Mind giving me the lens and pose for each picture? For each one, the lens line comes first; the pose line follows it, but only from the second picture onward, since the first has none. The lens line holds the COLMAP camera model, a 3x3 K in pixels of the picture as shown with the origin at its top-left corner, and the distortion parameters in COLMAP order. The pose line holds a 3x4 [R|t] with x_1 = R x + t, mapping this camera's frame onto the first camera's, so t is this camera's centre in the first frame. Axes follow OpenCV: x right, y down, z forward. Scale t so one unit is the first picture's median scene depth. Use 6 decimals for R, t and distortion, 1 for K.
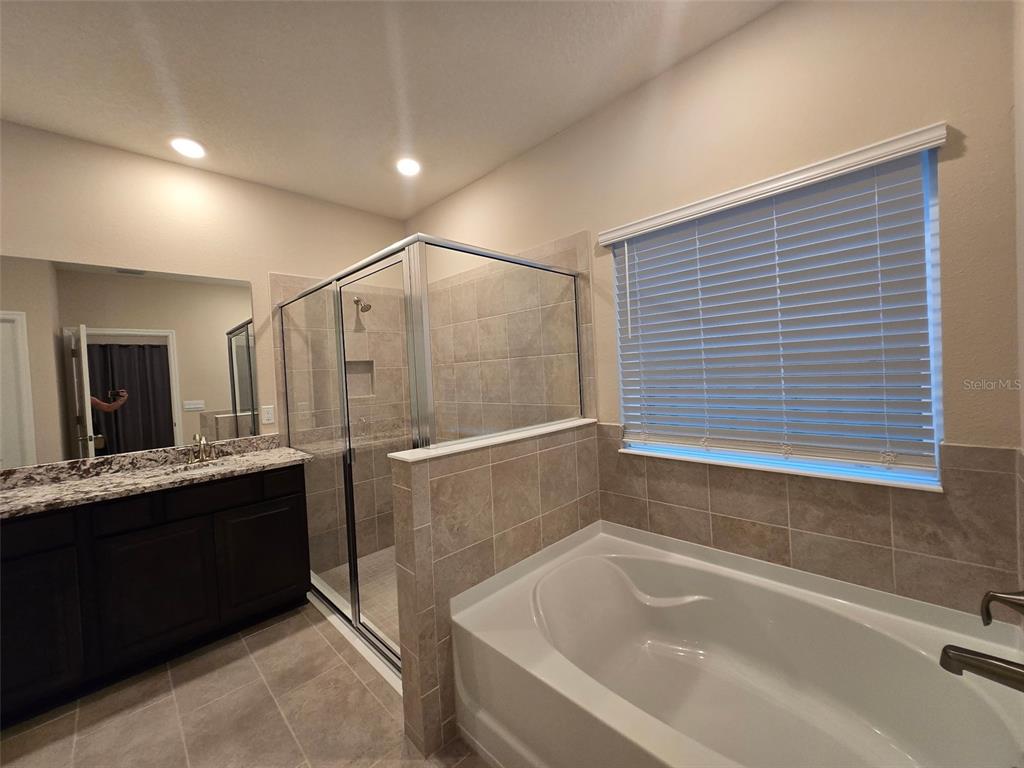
lens RADIAL K [[401.5, 0, 514.8], [0, 401.5, 380.5], [0, 0, 1]] dist [-0.000139, -0.000154]
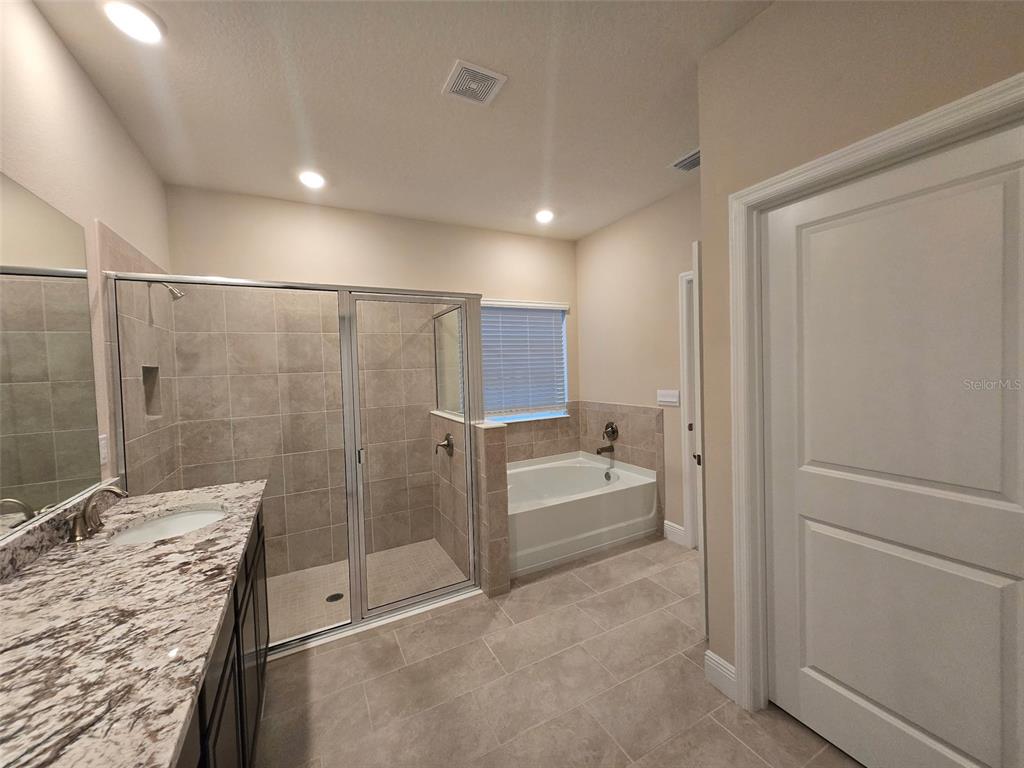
lens RADIAL K [[401.5, 0, 513.7], [0, 401.5, 380.4], [0, 0, 1]] dist [-0.000139, -0.000154]
pose [[0.294361, 0.008646, 0.955655, -1.360957], [0.042229, 0.998865, -0.022045, 0.027112], [-0.954761, 0.046846, 0.293662, 0.293338]]
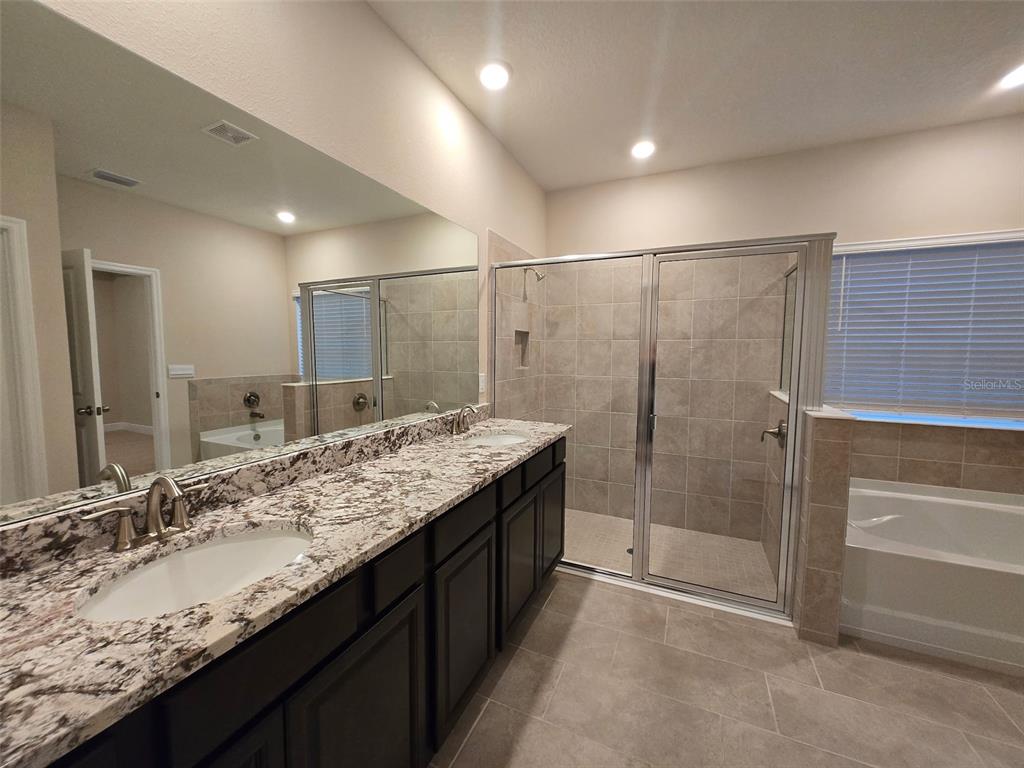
lens RADIAL K [[401.5, 0, 509.7], [0, 401.5, 379.8], [0, 0, 1]] dist [-0.000139, -0.000154]
pose [[0.934658, 0.029703, 0.354305, -1.185500], [-0.044976, 0.998377, 0.034948, 0.057085], [-0.352691, -0.048600, 0.934477, 0.147671]]
